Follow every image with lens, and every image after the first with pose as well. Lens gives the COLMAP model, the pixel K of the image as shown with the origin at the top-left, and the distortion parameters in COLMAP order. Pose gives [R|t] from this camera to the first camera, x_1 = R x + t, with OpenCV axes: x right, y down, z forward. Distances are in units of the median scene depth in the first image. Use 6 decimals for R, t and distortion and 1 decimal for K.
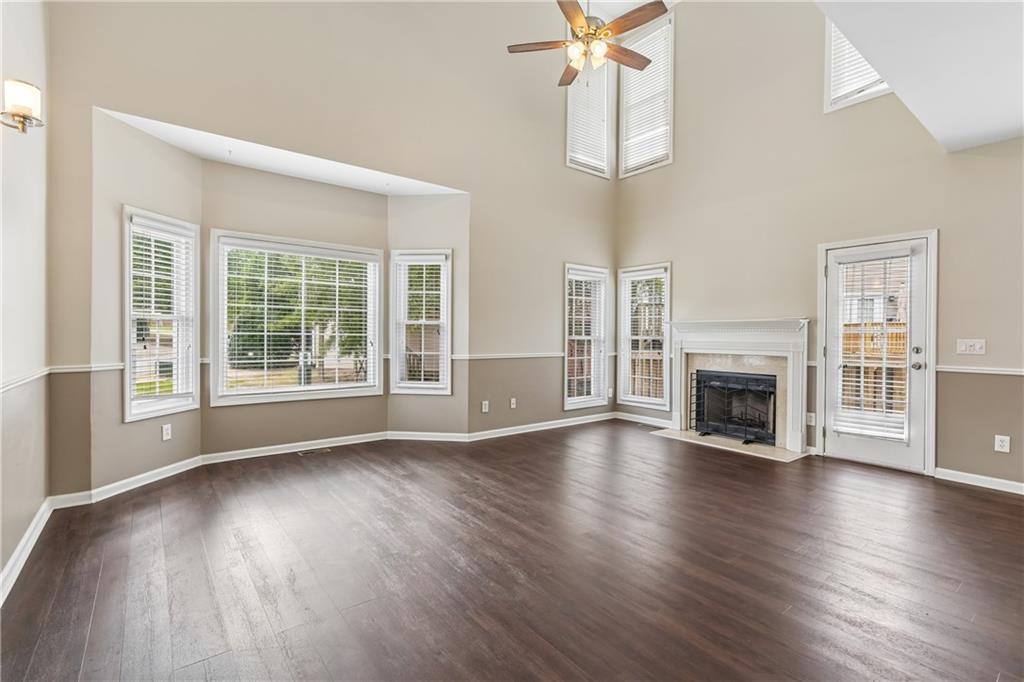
lens RADIAL K [[461.6, 0, 517.3], [0, 461.6, 339.5], [0, 0, 1]] dist [-0.001803, 0.001054]
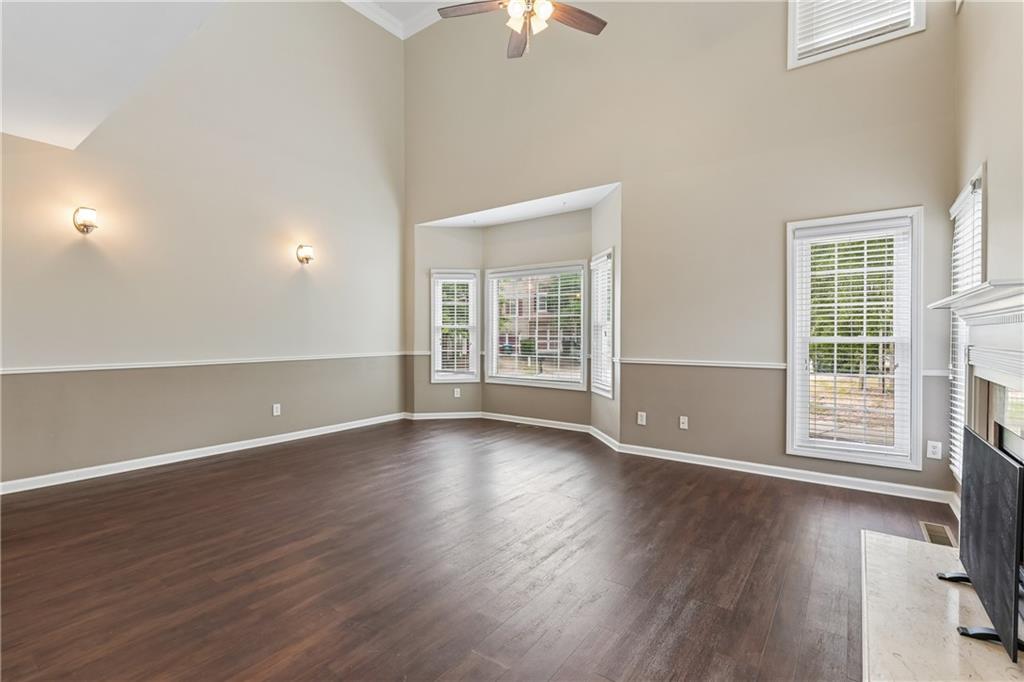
lens RADIAL K [[461.6, 0, 511.6], [0, 461.6, 341.3], [0, 0, 1]] dist [-0.001803, 0.001054]
pose [[0.270476, 0.004989, -0.962714, 0.805573], [-0.007867, 0.999965, 0.002972, -0.000879], [0.962695, 0.006770, 0.270505, 0.601984]]
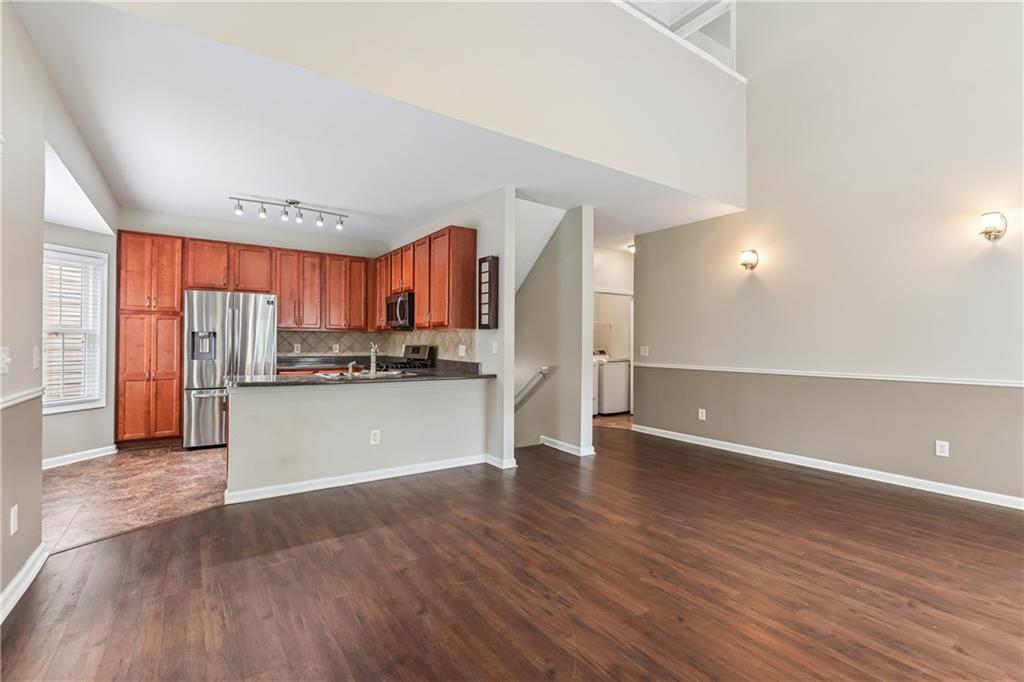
lens RADIAL K [[461.6, 0, 520.1], [0, 461.6, 339.1], [0, 0, 1]] dist [-0.001803, 0.001054]
pose [[-0.998307, -0.014648, 0.056293, 0.283319], [-0.015065, 0.999862, -0.006989, -0.005039], [-0.056183, -0.007826, -0.998390, 1.220543]]
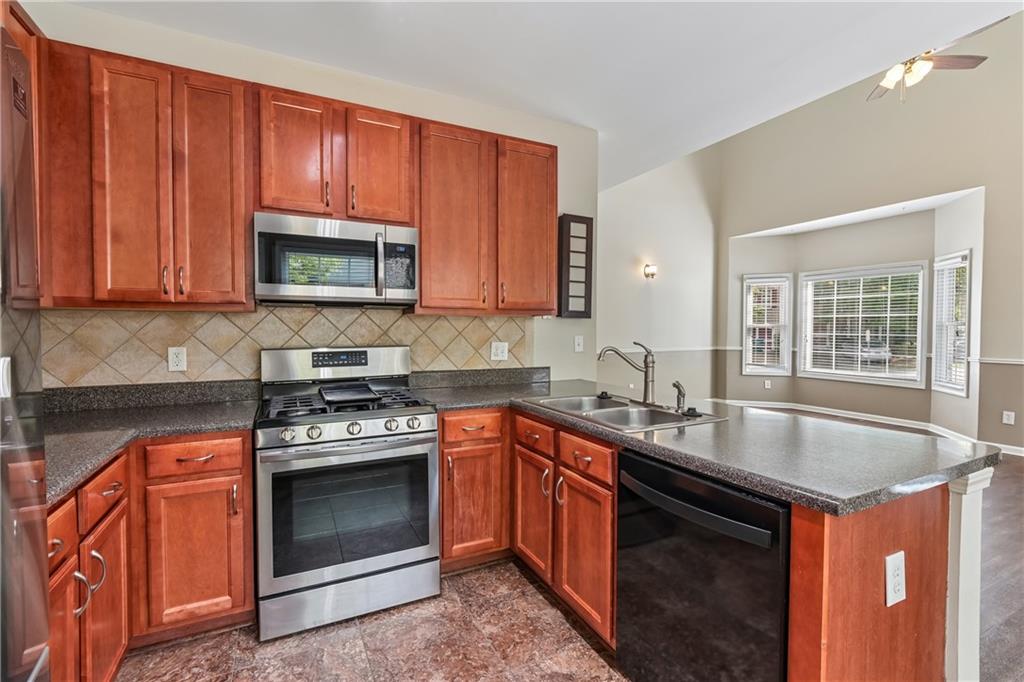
lens RADIAL K [[461.6, 0, 513.2], [0, 461.6, 339.8], [0, 0, 1]] dist [-0.001803, 0.001054]
pose [[-0.200015, 0.017130, -0.979643, 1.129812], [-0.012515, 0.999721, 0.020037, -0.011691], [0.979713, 0.016268, -0.199745, 0.276844]]
